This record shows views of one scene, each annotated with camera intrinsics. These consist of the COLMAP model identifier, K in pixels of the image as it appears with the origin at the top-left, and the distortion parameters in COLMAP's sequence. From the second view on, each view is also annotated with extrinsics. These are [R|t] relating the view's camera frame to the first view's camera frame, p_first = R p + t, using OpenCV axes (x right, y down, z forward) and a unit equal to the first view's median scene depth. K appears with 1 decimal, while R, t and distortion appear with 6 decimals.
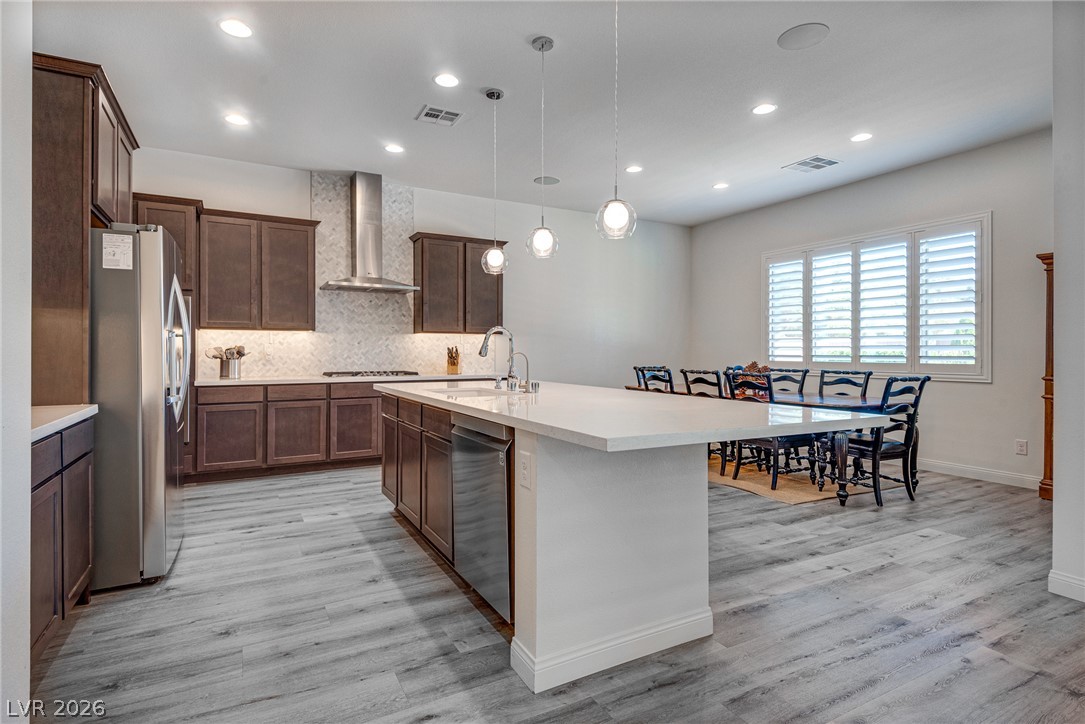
lens RADIAL K [[557.4, 0, 536.2], [0, 557.4, 348.5], [0, 0, 1]] dist [0.013077, -0.006133]
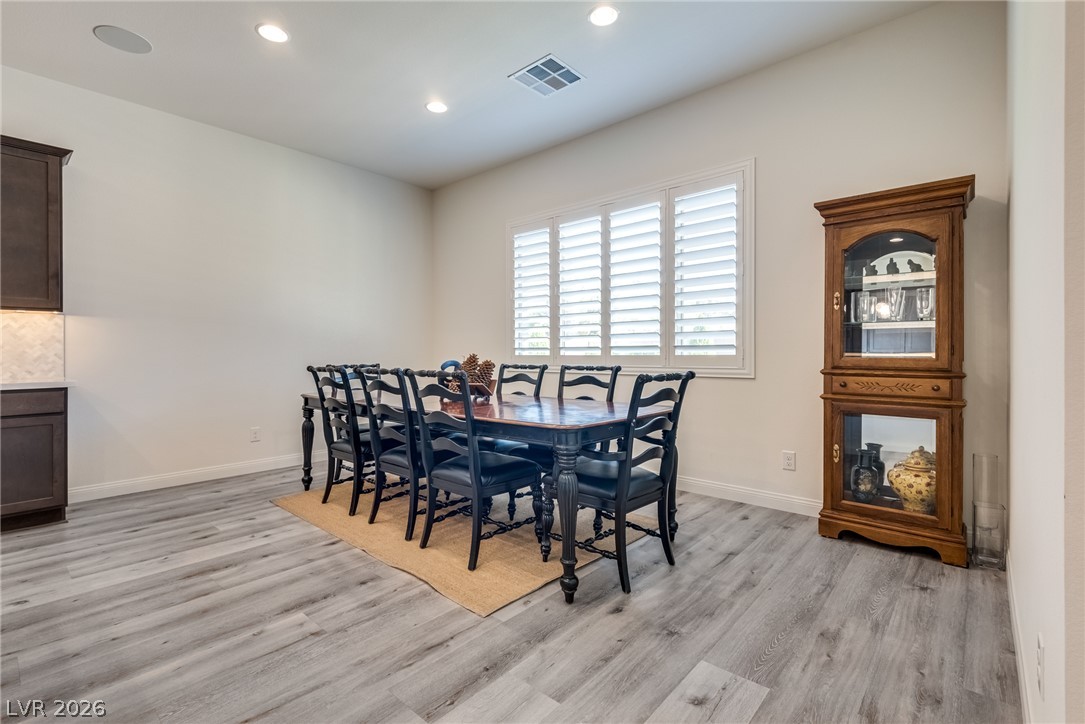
lens RADIAL K [[494.0, 0, 537.1], [0, 494.0, 354.8], [0, 0, 1]] dist [0.013925, -0.005666]
pose [[0.940053, -0.007821, 0.340939, 0.287291], [0.003949, 0.999920, 0.012048, 0.018468], [-0.341006, -0.009979, 0.940008, 0.446389]]
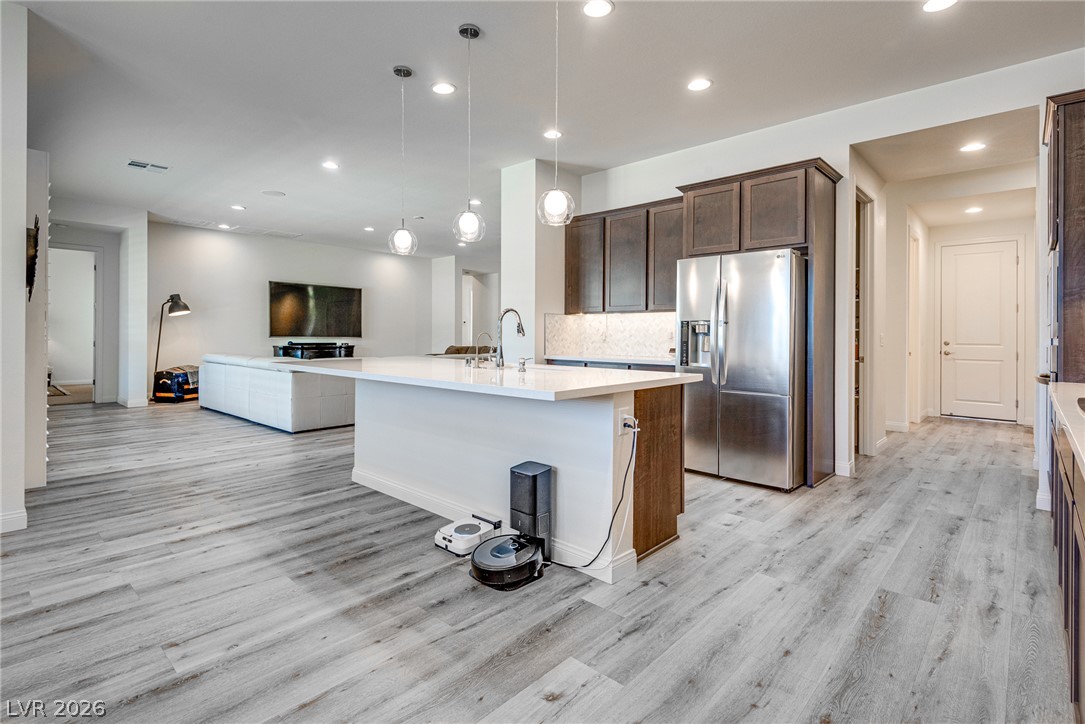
lens RADIAL K [[521.8, 0, 531.4], [0, 521.8, 331.8], [0, 0, 1]] dist [0.014401, -0.006474]
pose [[-0.948972, -0.011203, -0.315162, 0.135609], [-0.008539, 0.999915, -0.009831, 0.010251], [0.315246, -0.006638, -0.948987, 1.285972]]
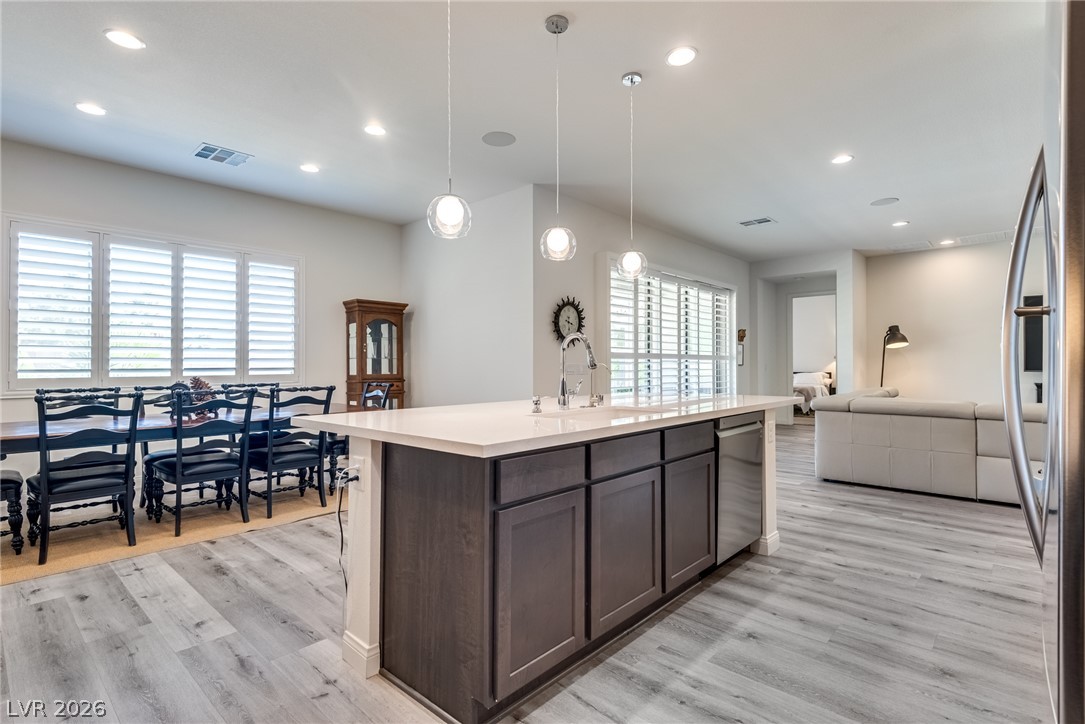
lens RADIAL K [[521.8, 0, 558.9], [0, 521.8, 348.7], [0, 0, 1]] dist [0.014401, -0.006474]
pose [[-0.344343, 0.026397, 0.938473, -0.519871], [-0.003139, 0.999567, -0.029267, 0.004216], [-0.938839, -0.013024, -0.344111, 0.852903]]
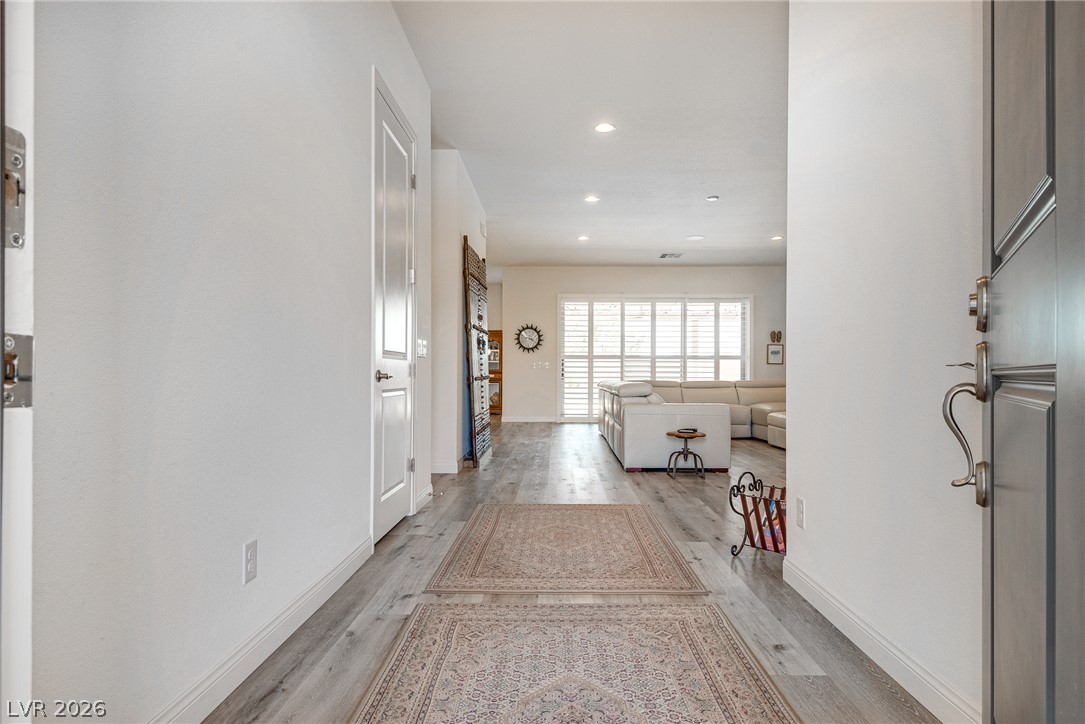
lens RADIAL K [[445.1, 0, 544.3], [0, 445.1, 372.8], [0, 0, 1]] dist [0.003458, 0.000064]
pose [[0.497863, 0.000804, 0.867255, -0.929038], [-0.008634, 0.999955, 0.004030, 0.037508], [-0.867213, -0.009494, 0.497847, -0.469959]]
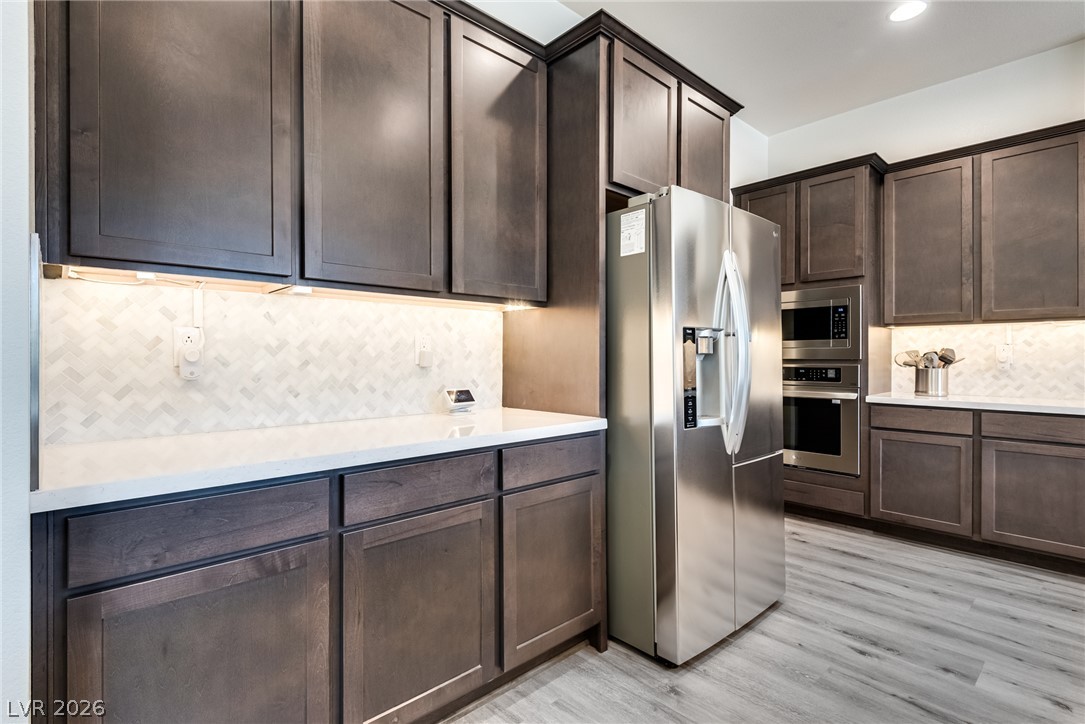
lens RADIAL K [[502.9, 0, 494.5], [0, 502.9, 361.7], [0, 0, 1]] dist [0.011277, -0.006465]
pose [[0.208217, 0.001094, -0.978082, -0.041777], [0.008044, 0.999964, 0.002831, 0.005328], [0.978049, -0.008457, 0.208201, 0.348365]]
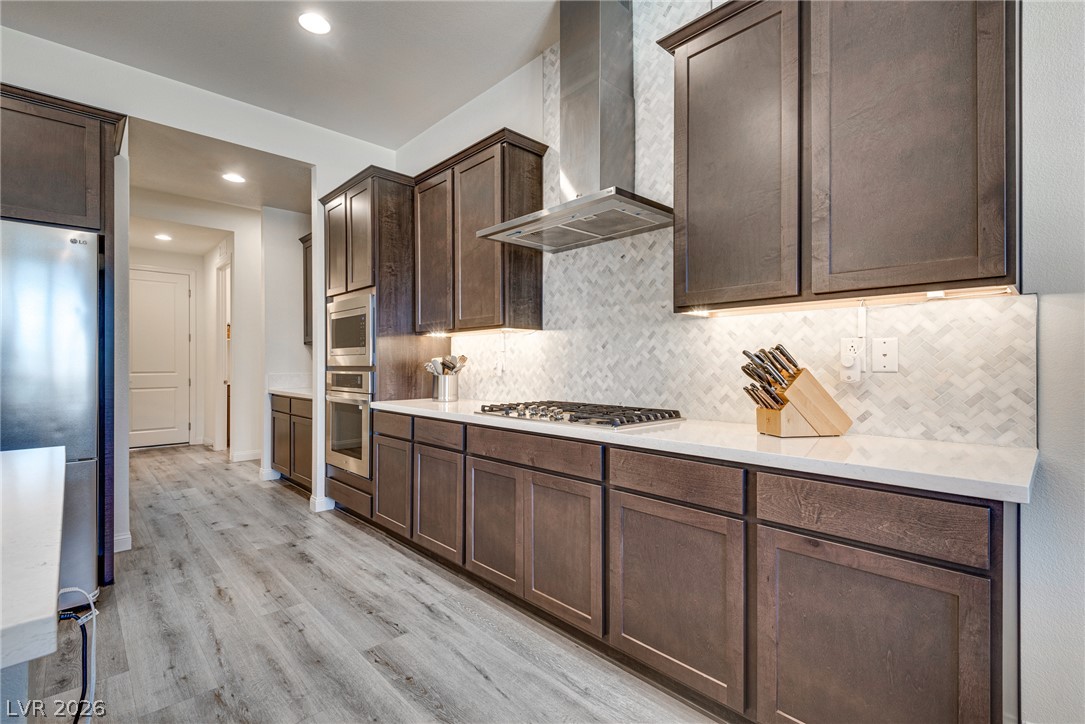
lens RADIAL K [[494.0, 0, 539.7], [0, 494.0, 359.7], [0, 0, 1]] dist [0.013925, -0.005666]
pose [[0.256297, -0.009101, -0.966555, 0.105424], [0.007284, 0.999945, -0.007483, 0.005906], [0.966571, -0.005122, 0.256349, 0.975502]]
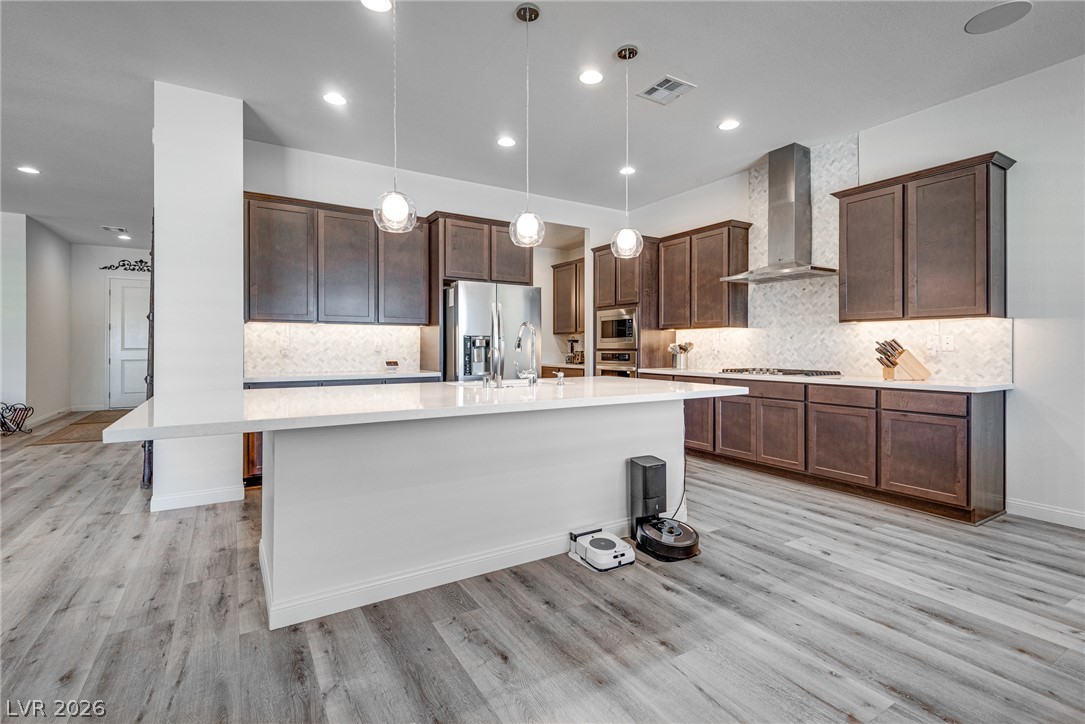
lens RADIAL K [[502.9, 0, 534.2], [0, 502.9, 343.0], [0, 0, 1]] dist [0.011277, -0.006465]
pose [[0.042939, -0.010312, -0.999024, 0.556426], [0.005329, 0.999935, -0.010093, 0.005519], [0.999063, -0.004891, 0.042991, 0.646181]]
